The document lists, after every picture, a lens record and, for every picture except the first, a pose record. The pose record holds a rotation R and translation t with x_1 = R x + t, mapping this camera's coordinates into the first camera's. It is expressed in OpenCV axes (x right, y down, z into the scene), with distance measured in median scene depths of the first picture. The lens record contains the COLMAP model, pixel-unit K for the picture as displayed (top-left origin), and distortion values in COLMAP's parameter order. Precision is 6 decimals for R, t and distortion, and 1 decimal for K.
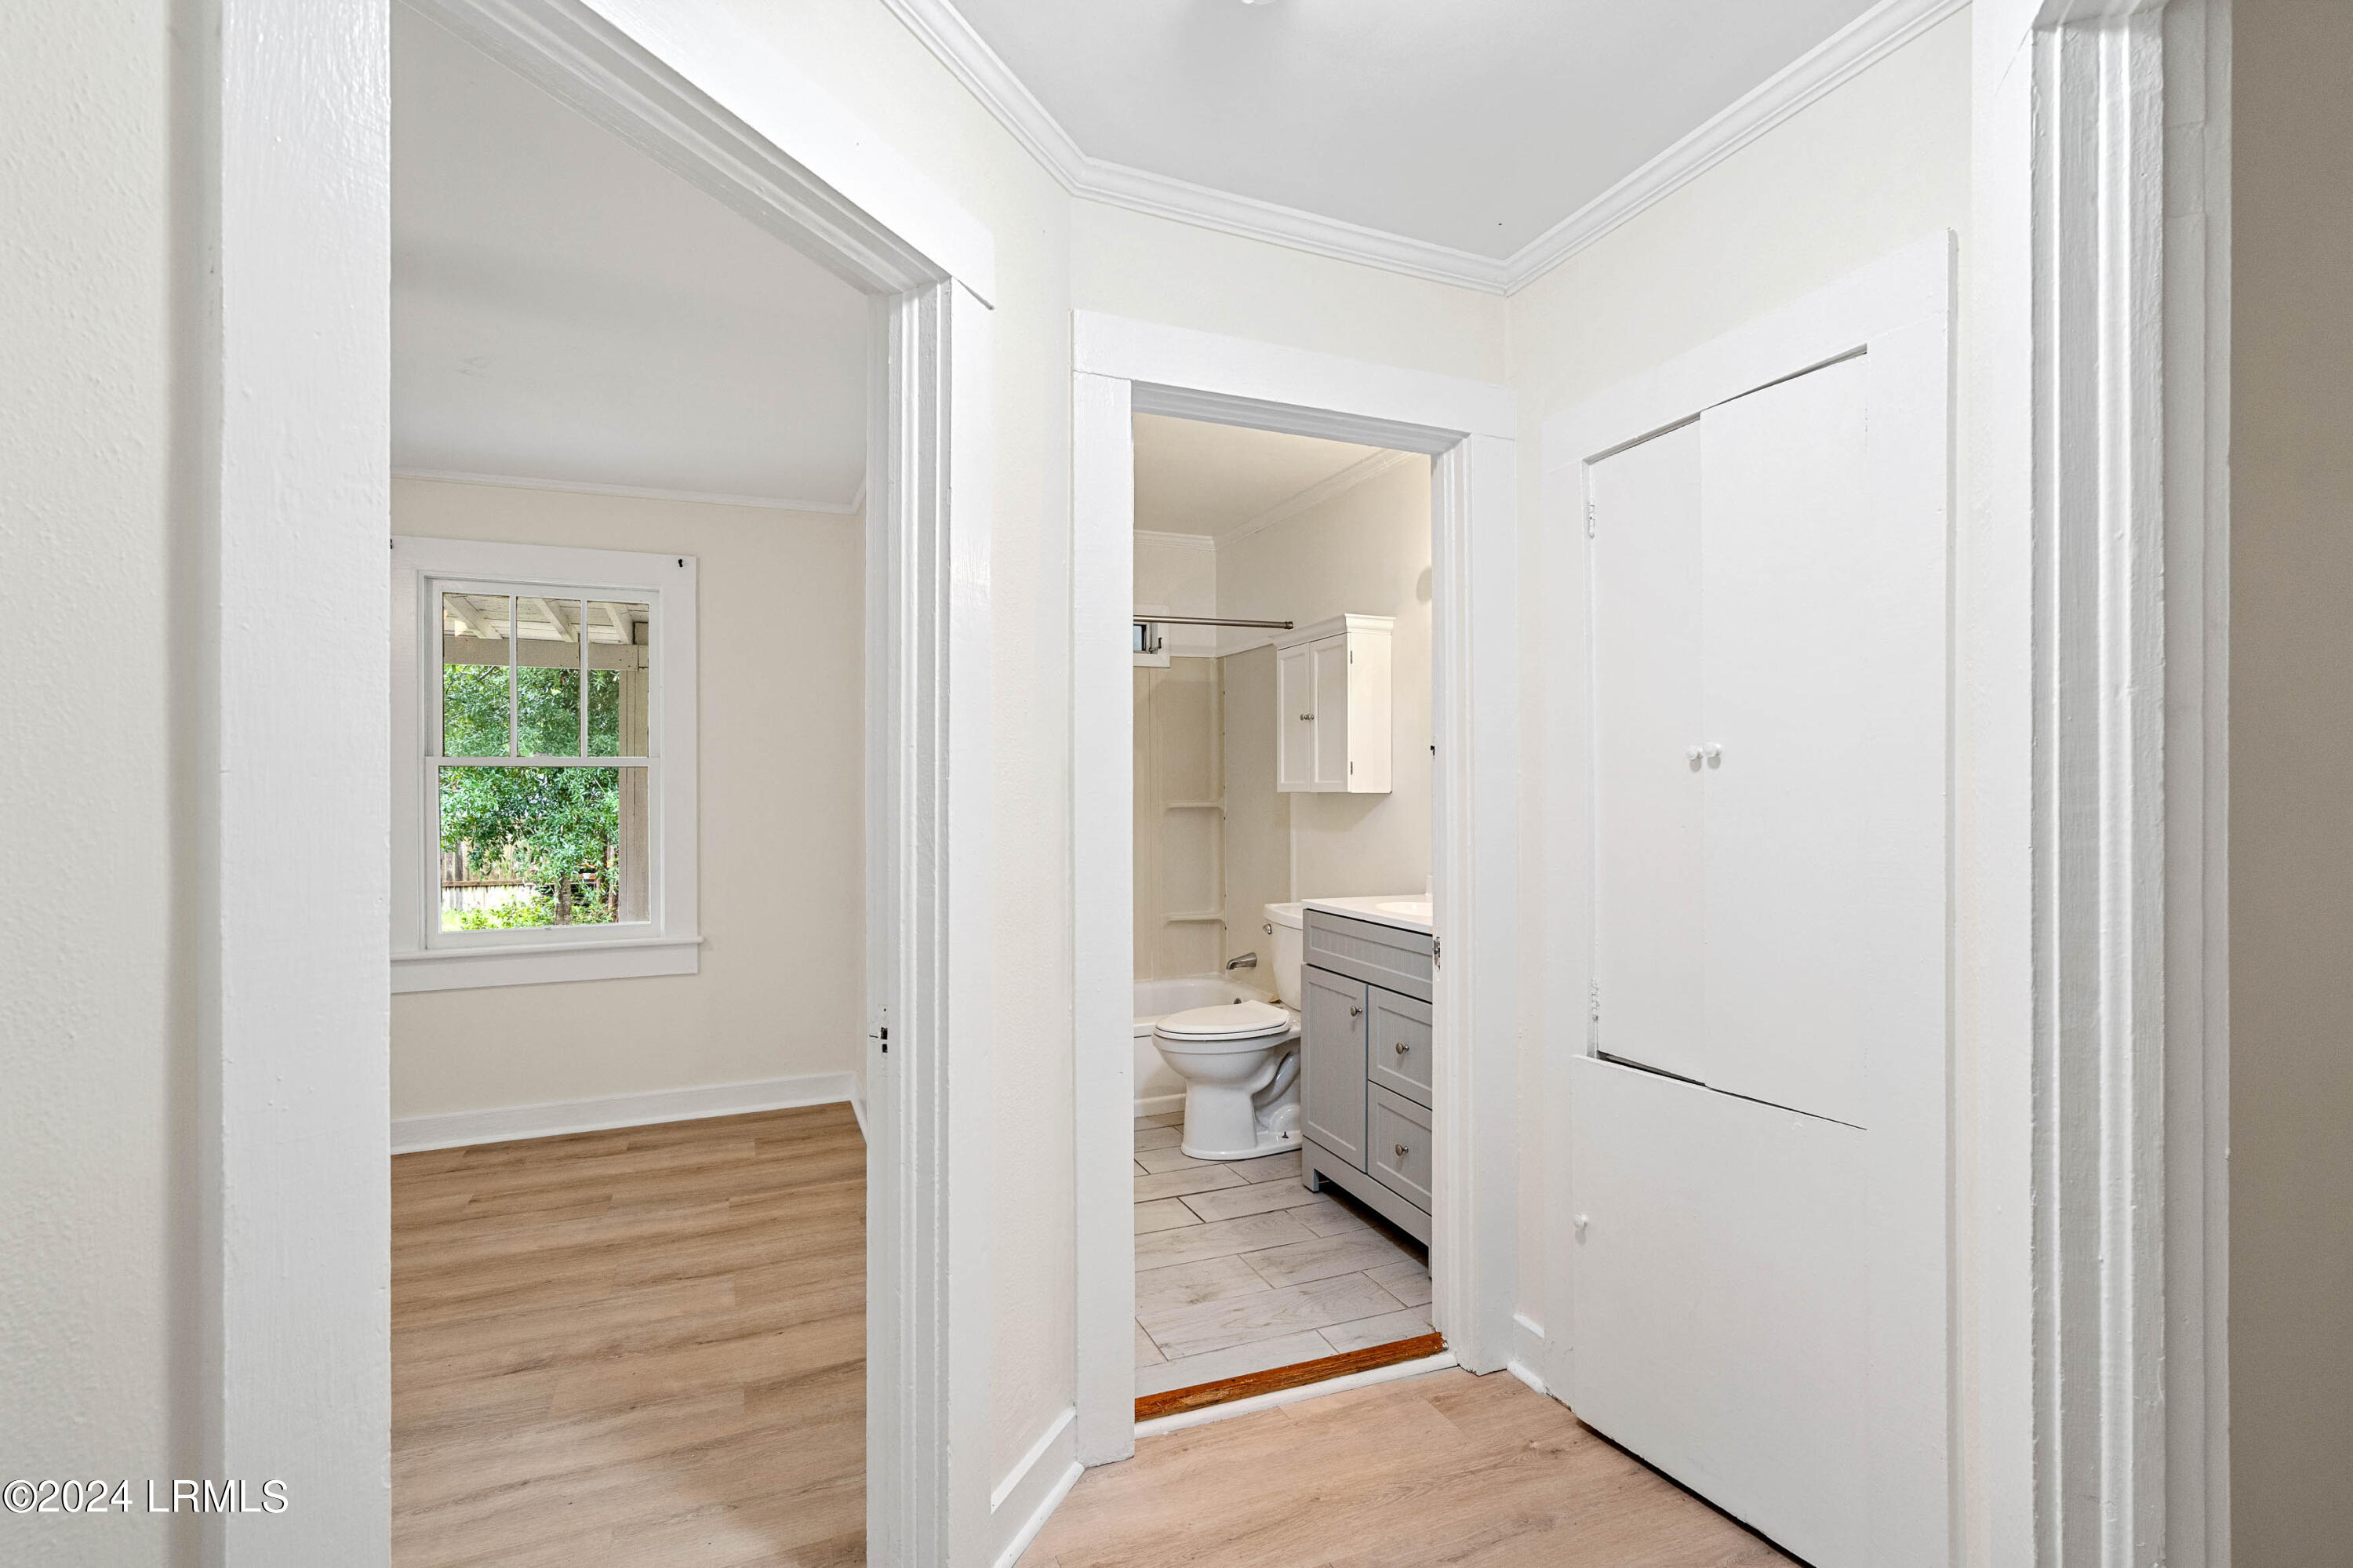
lens RADIAL K [[1053.5, 0, 1176.5], [0, 1053.5, 784.0], [0, 0, 1]] dist [-0.003304, 0.001529]
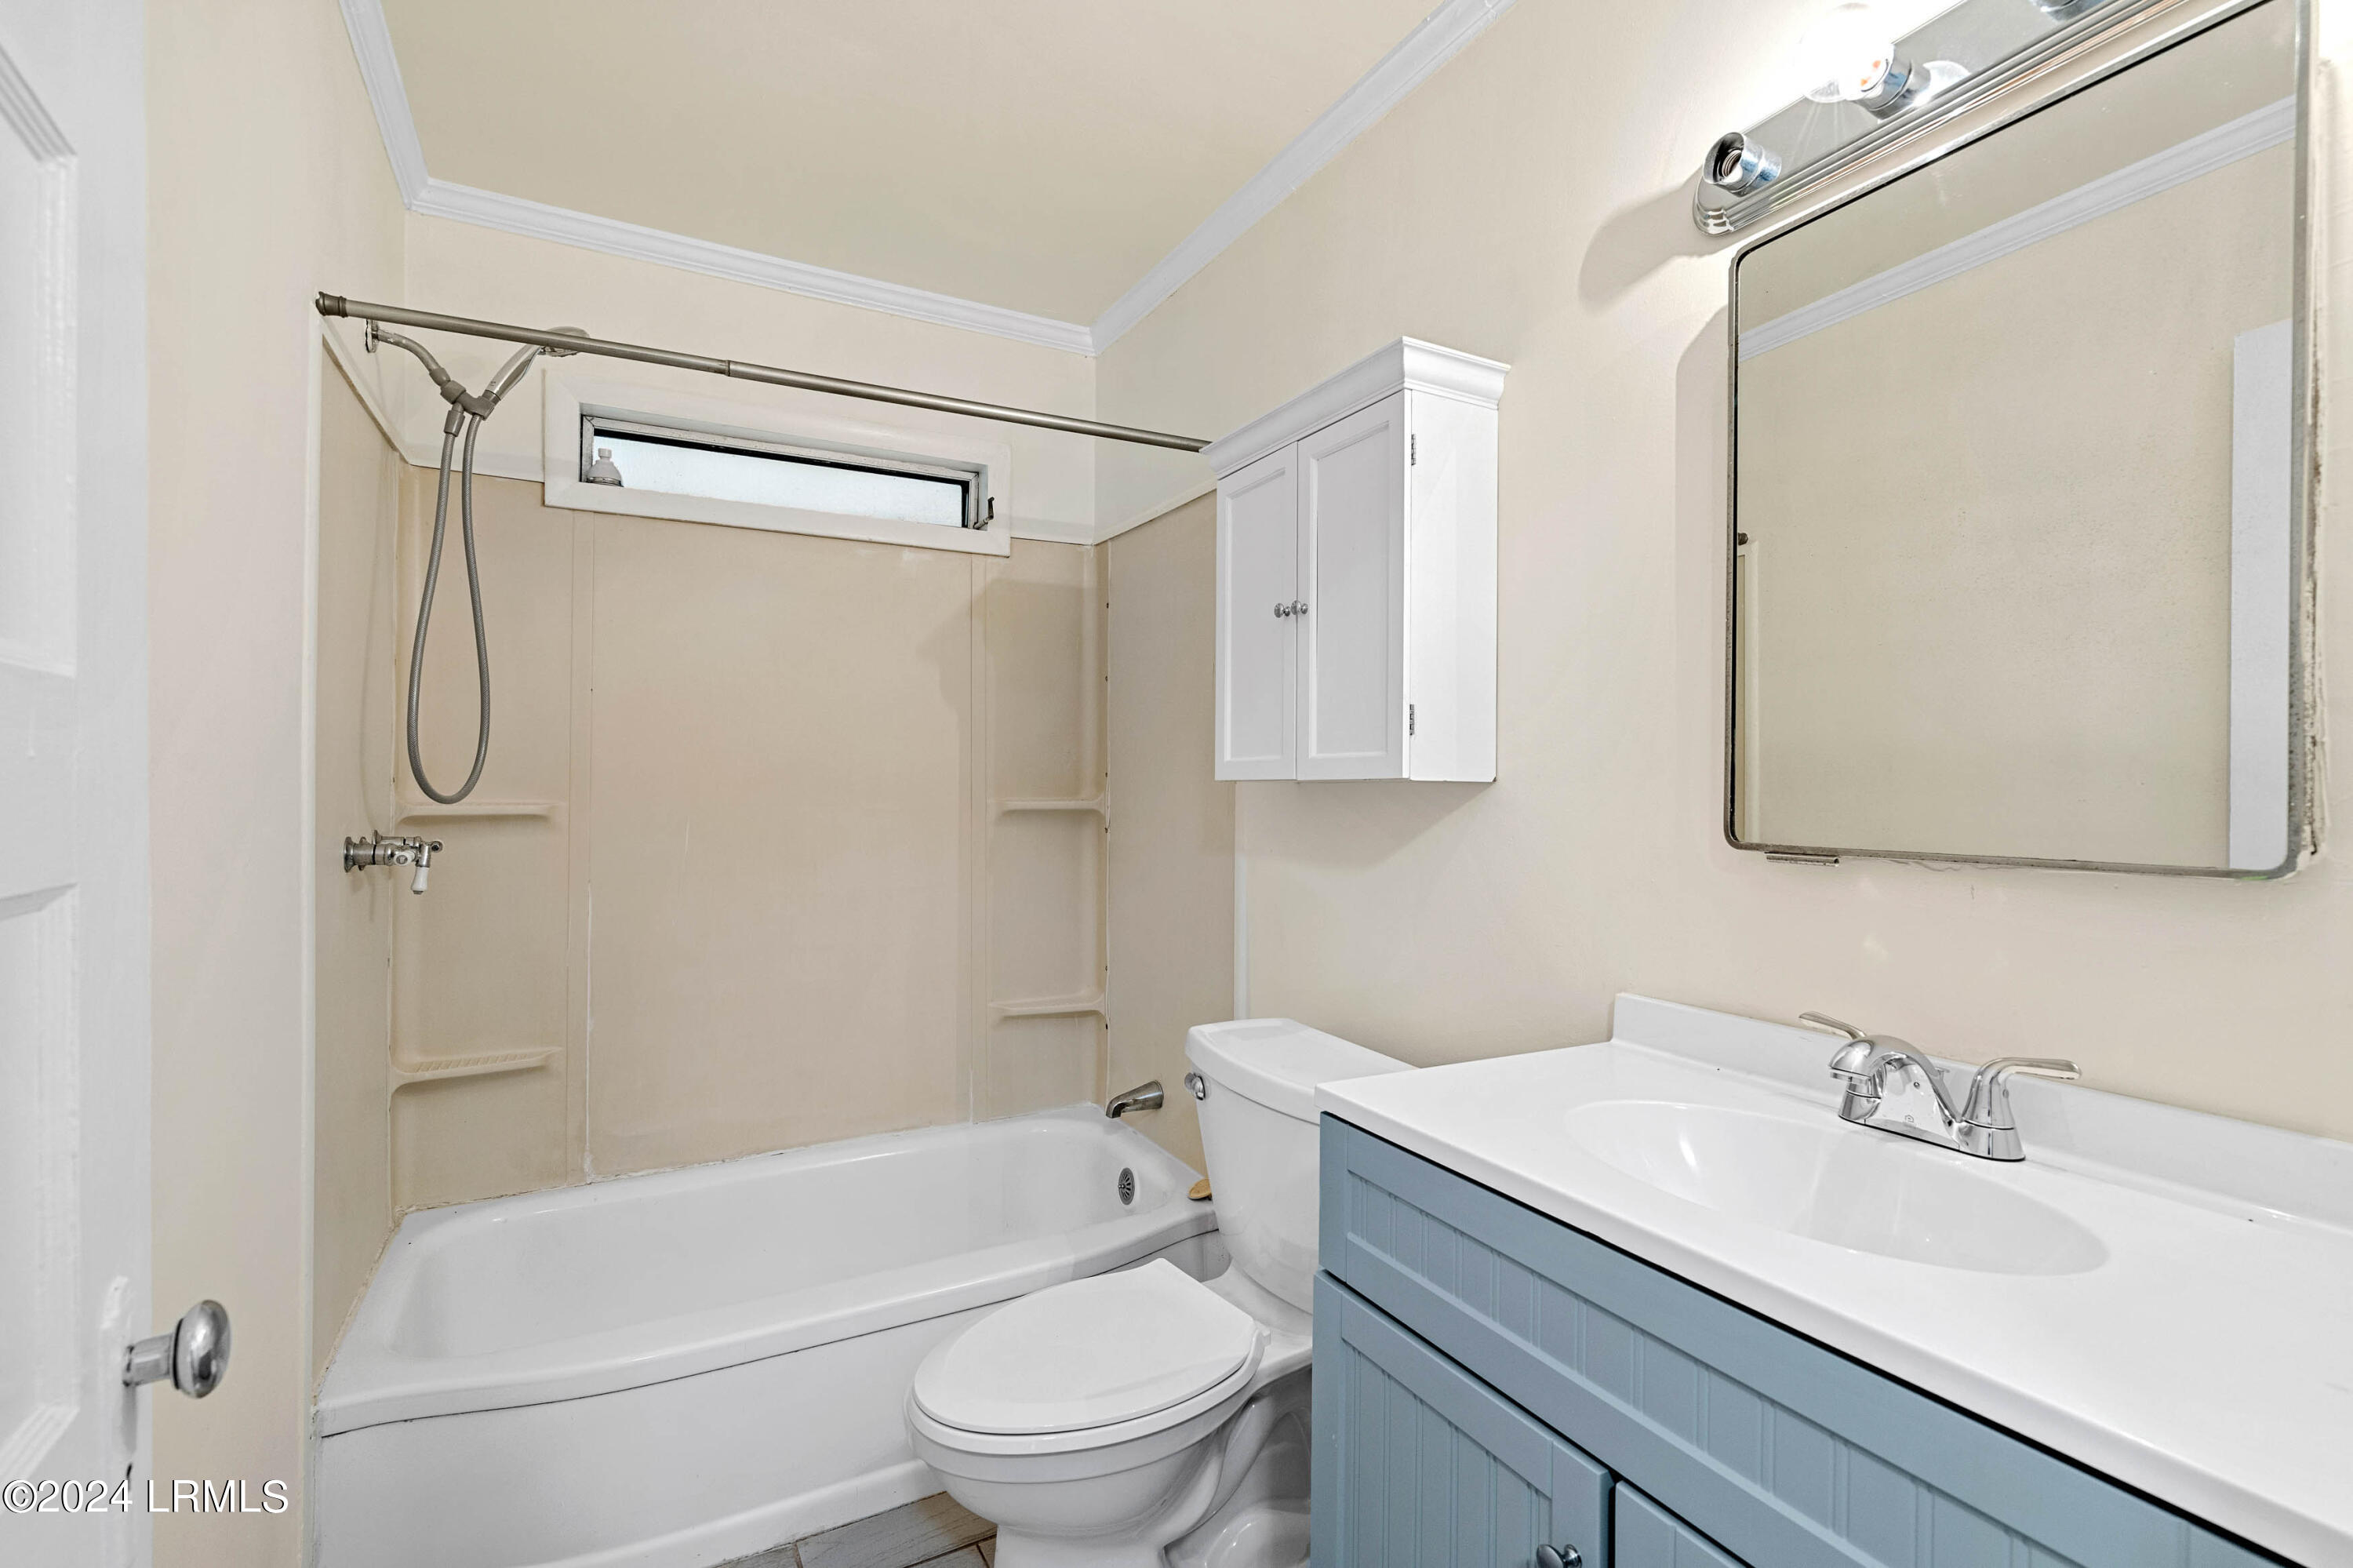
lens RADIAL K [[1053.5, 0, 1176.5], [0, 1053.5, 784.0], [0, 0, 1]] dist [-0.003304, 0.001529]
pose [[0.994524, 0.009728, 0.104059, 0.032138], [-0.009858, 0.999951, 0.000736, 0.010237], [-0.104047, -0.001758, 0.994571, 0.591178]]
